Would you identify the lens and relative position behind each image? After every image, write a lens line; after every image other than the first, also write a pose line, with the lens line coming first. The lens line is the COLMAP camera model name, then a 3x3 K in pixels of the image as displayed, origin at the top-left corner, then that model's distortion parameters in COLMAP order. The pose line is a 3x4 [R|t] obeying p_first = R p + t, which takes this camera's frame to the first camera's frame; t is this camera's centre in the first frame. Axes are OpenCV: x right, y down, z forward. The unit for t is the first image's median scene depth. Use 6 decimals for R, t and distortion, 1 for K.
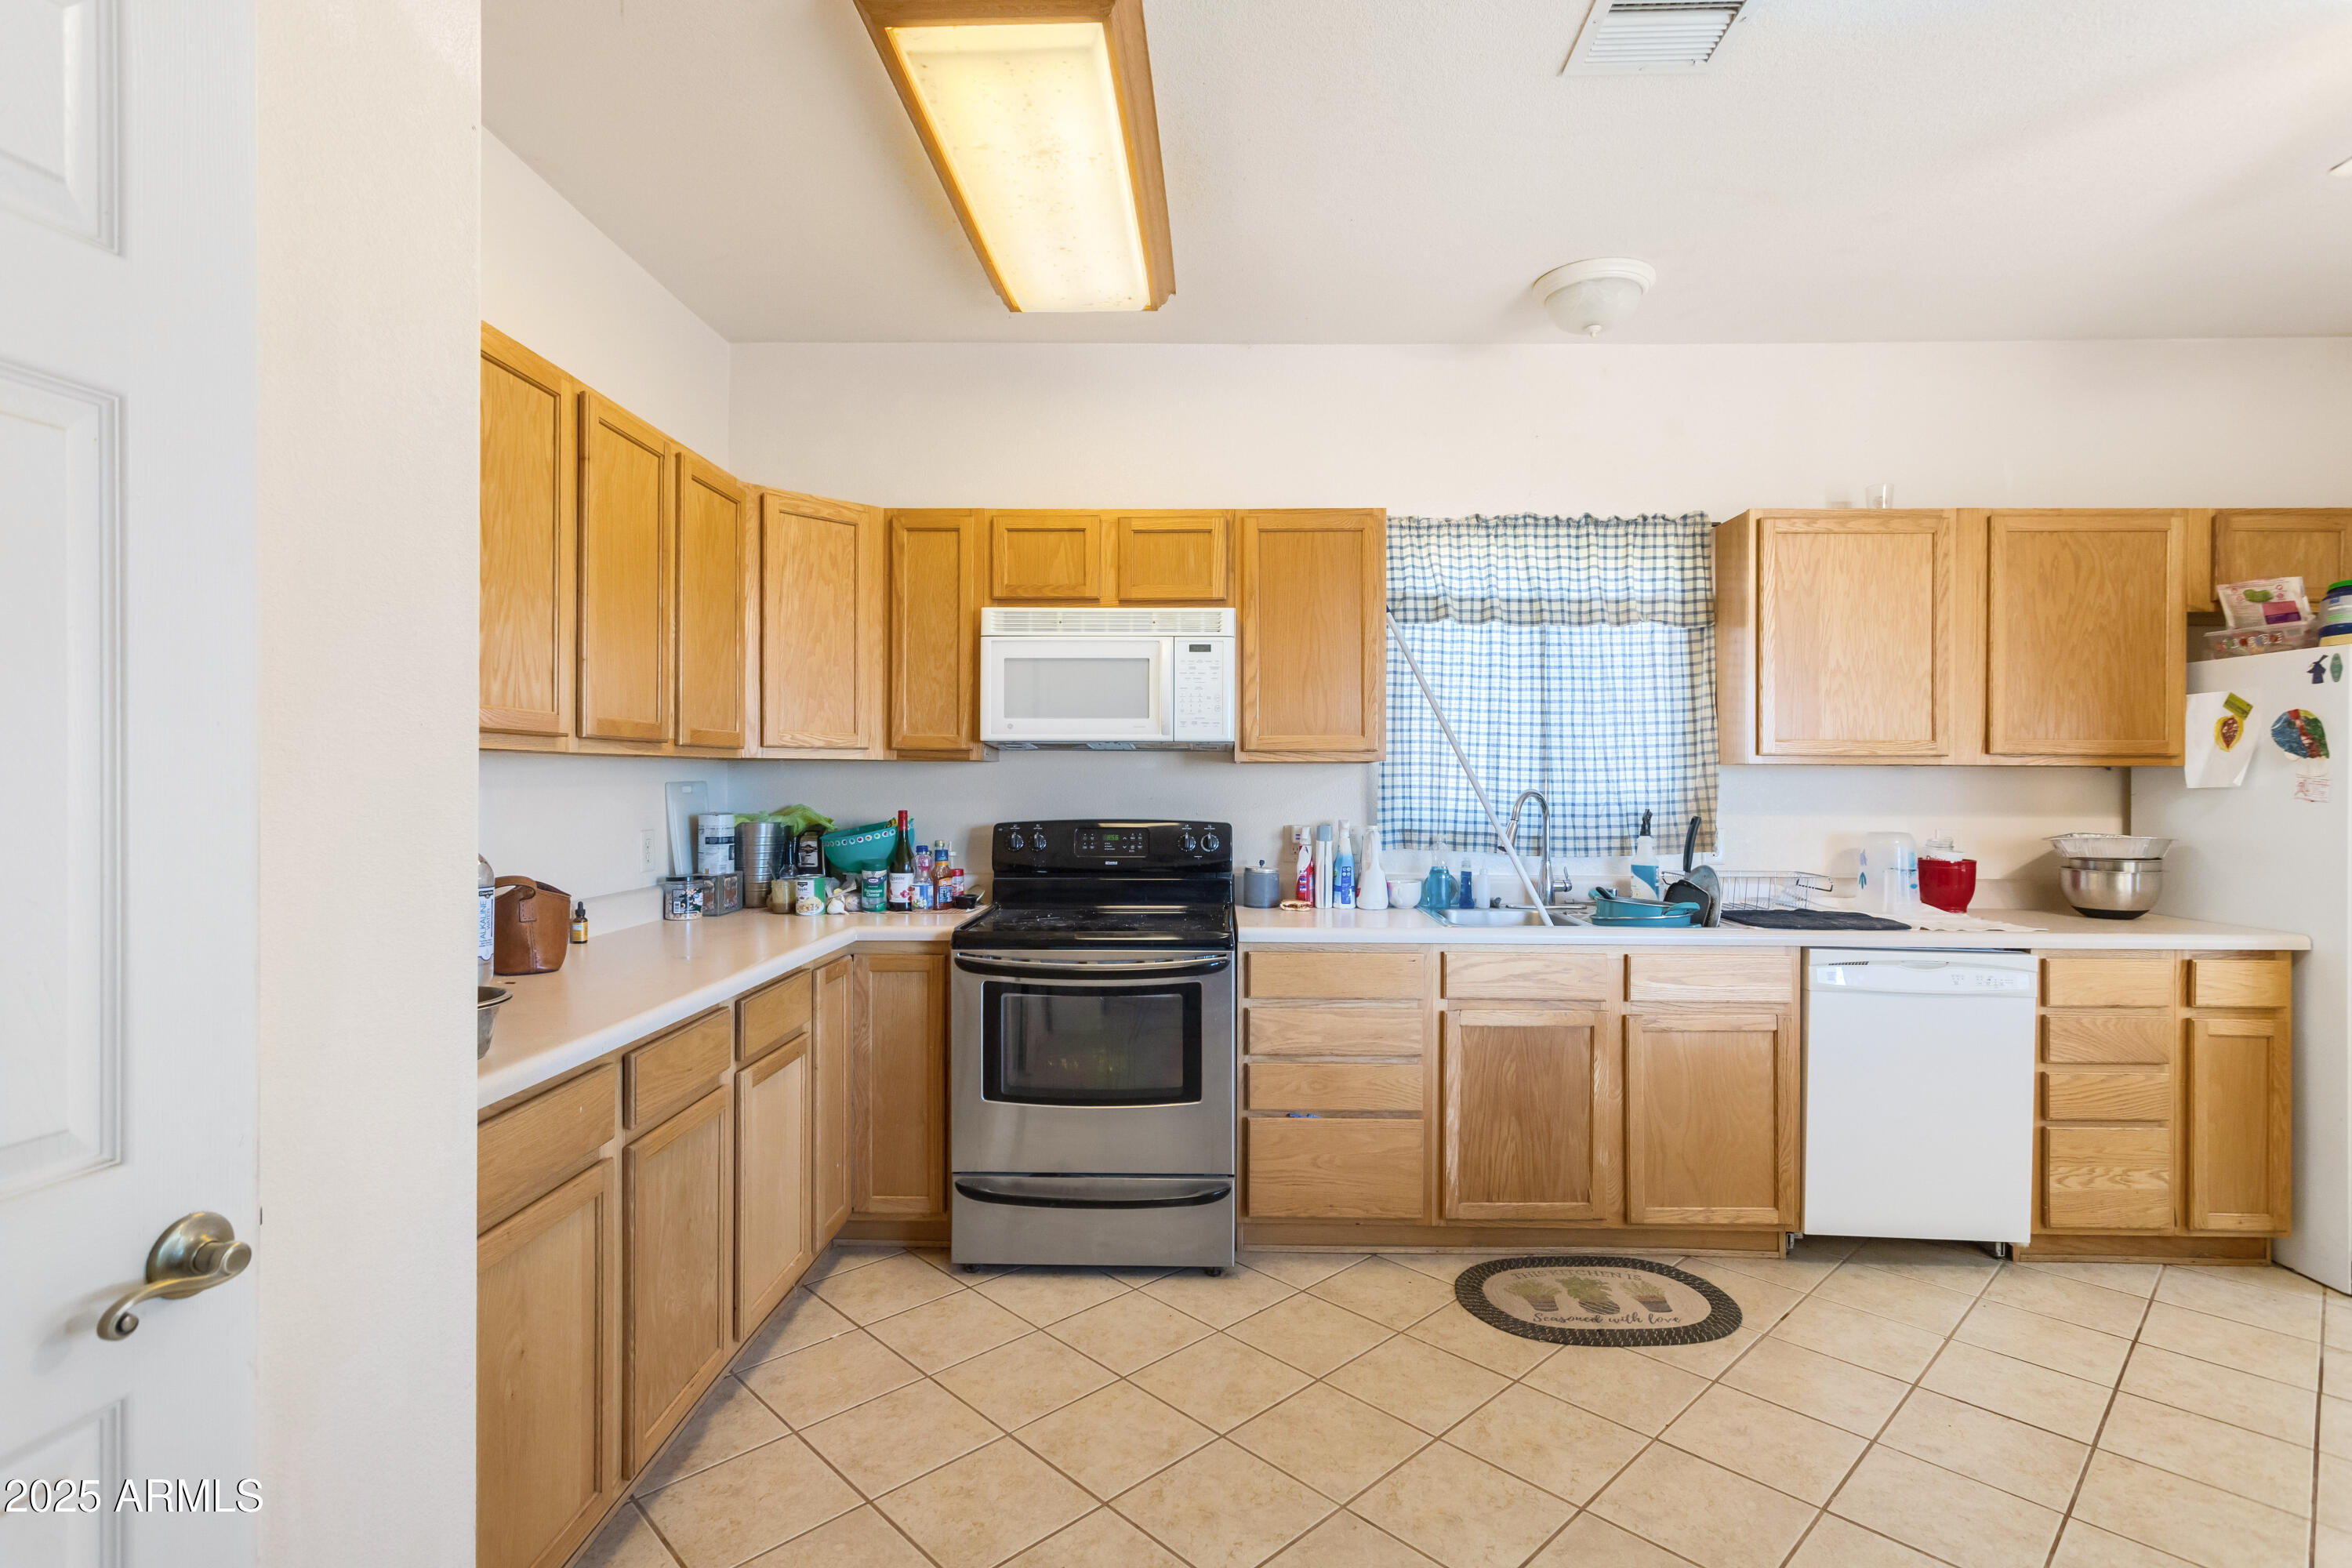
lens RADIAL K [[1138.2, 0, 1179.2], [0, 1138.2, 782.7], [0, 0, 1]] dist [0.005575, 0.000759]
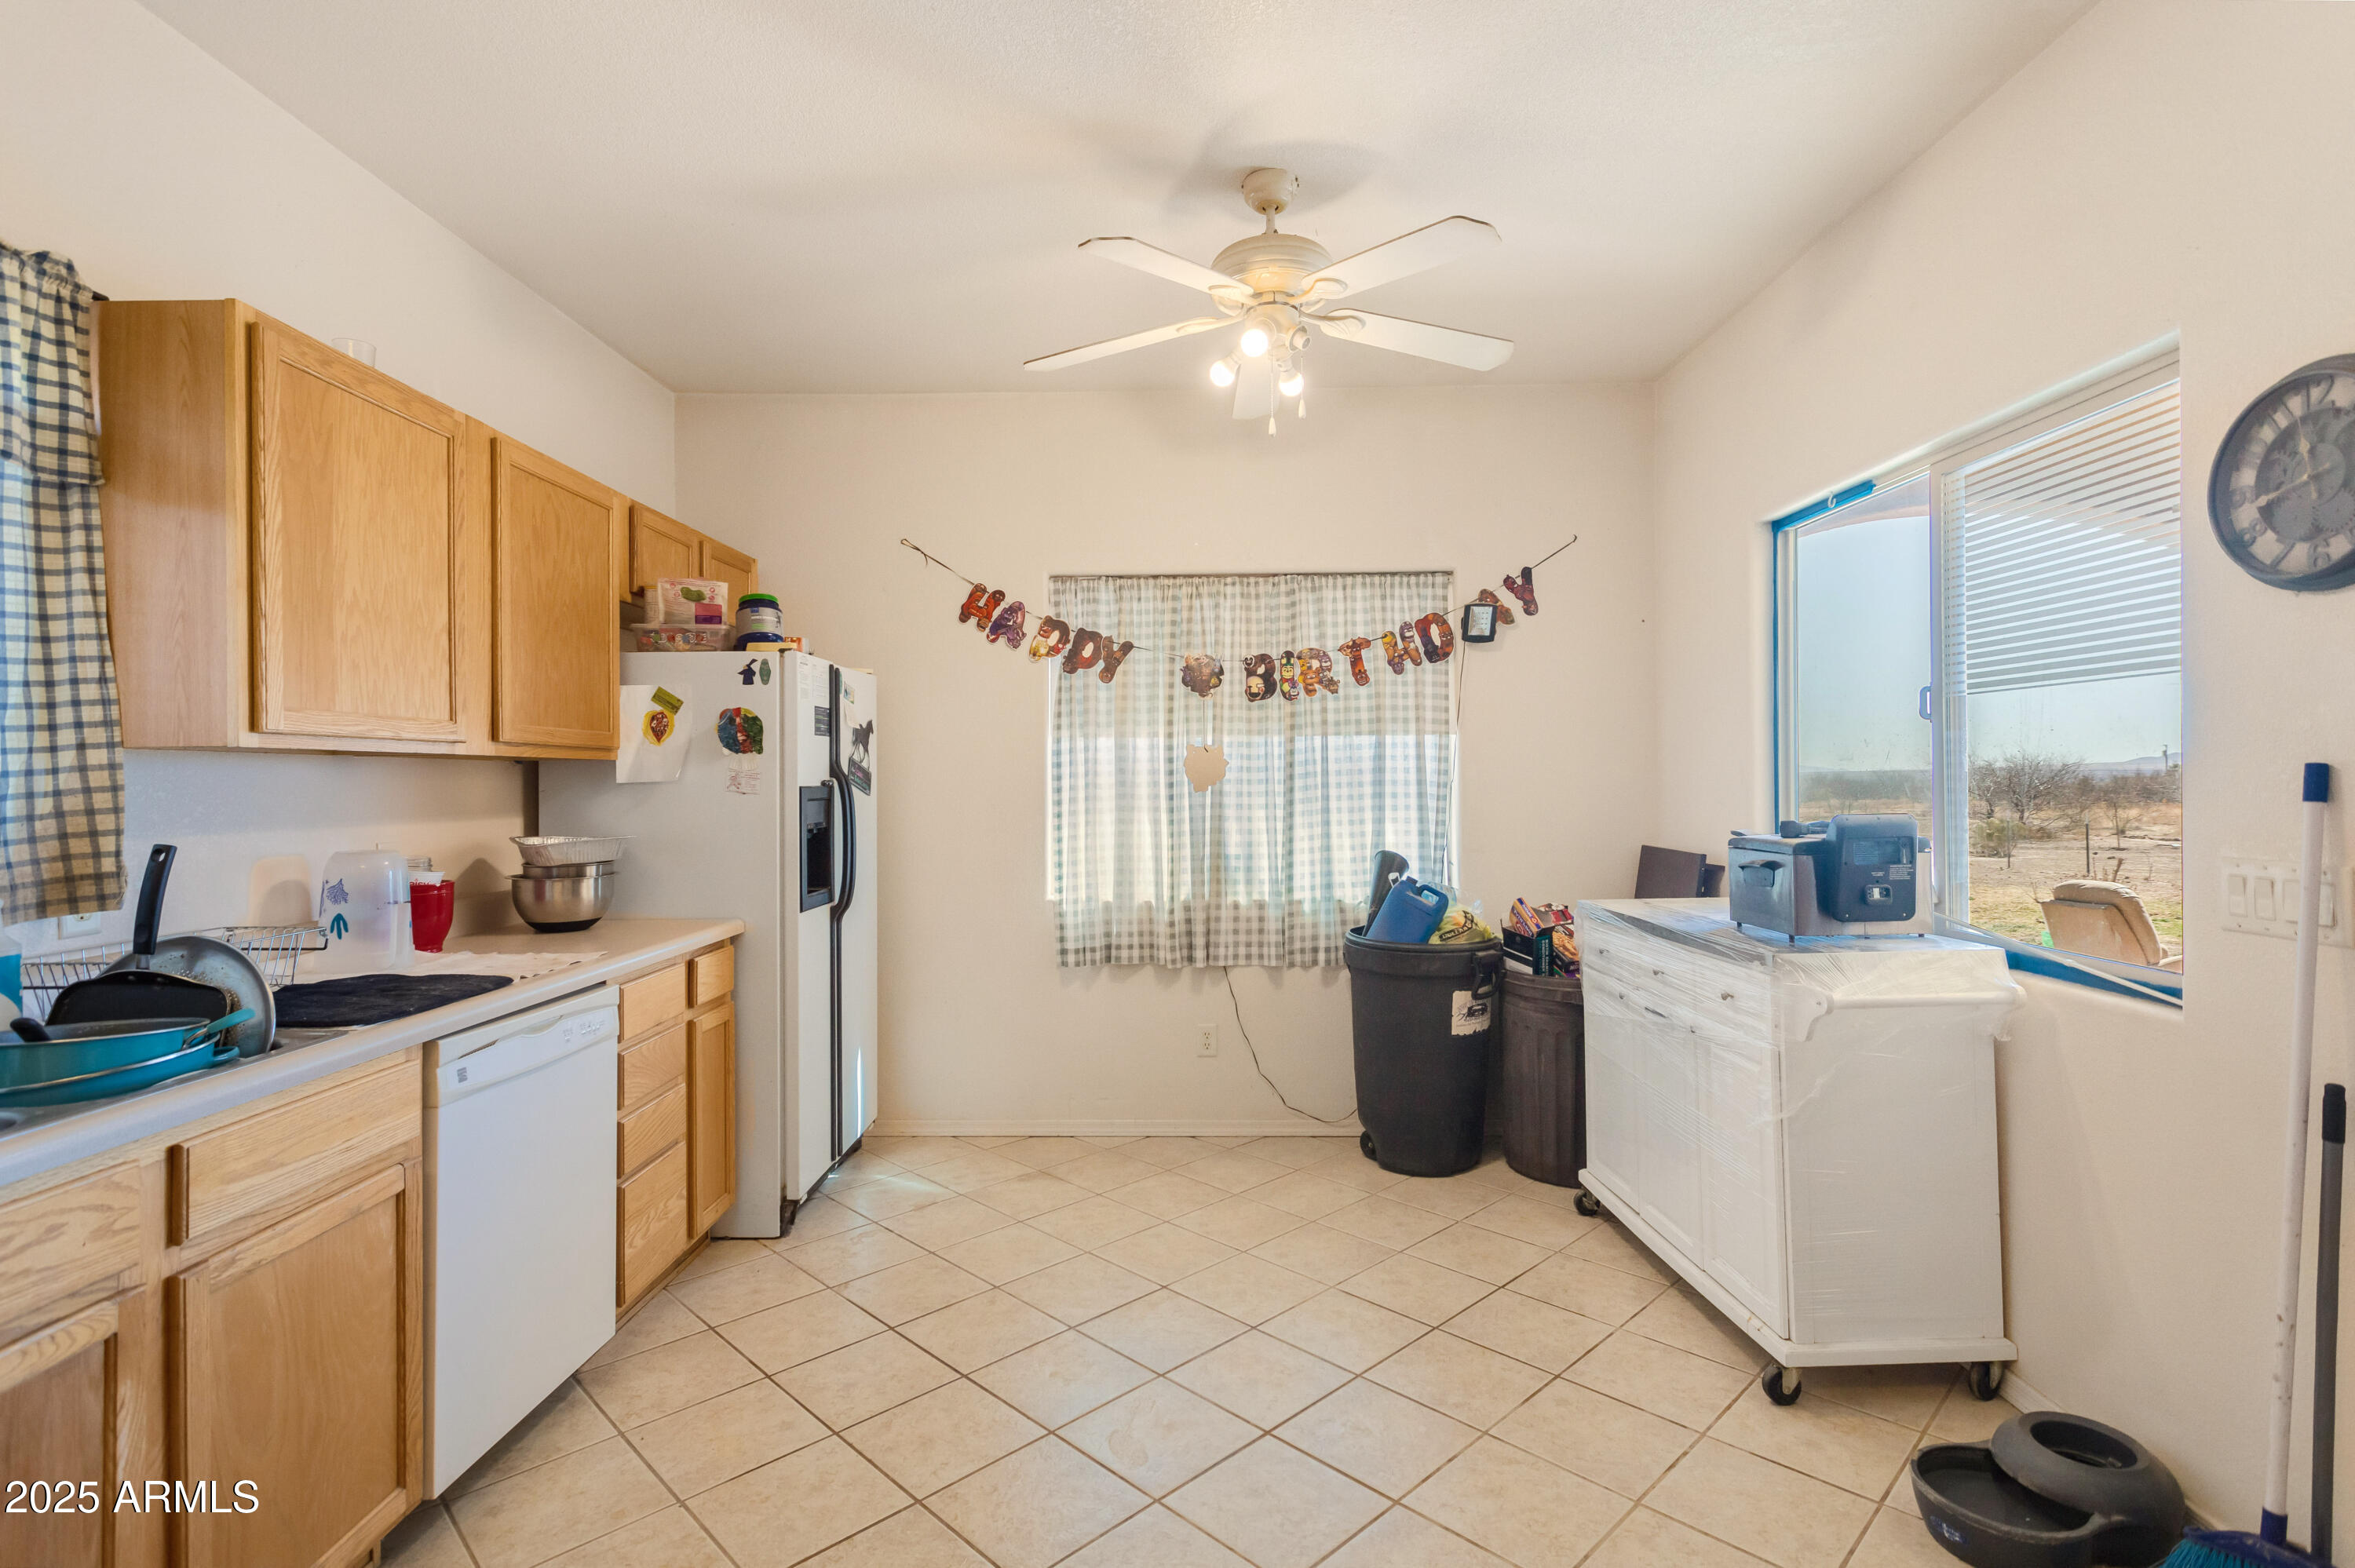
lens RADIAL K [[1139.5, 0, 1178.2], [0, 1139.5, 766.7], [0, 0, 1]] dist [0.005575, 0.000759]
pose [[-0.027894, 0.005614, 0.999595, -0.086354], [0.007572, 0.999957, -0.005405, -0.000218], [-0.999582, 0.007418, -0.027935, 0.565288]]
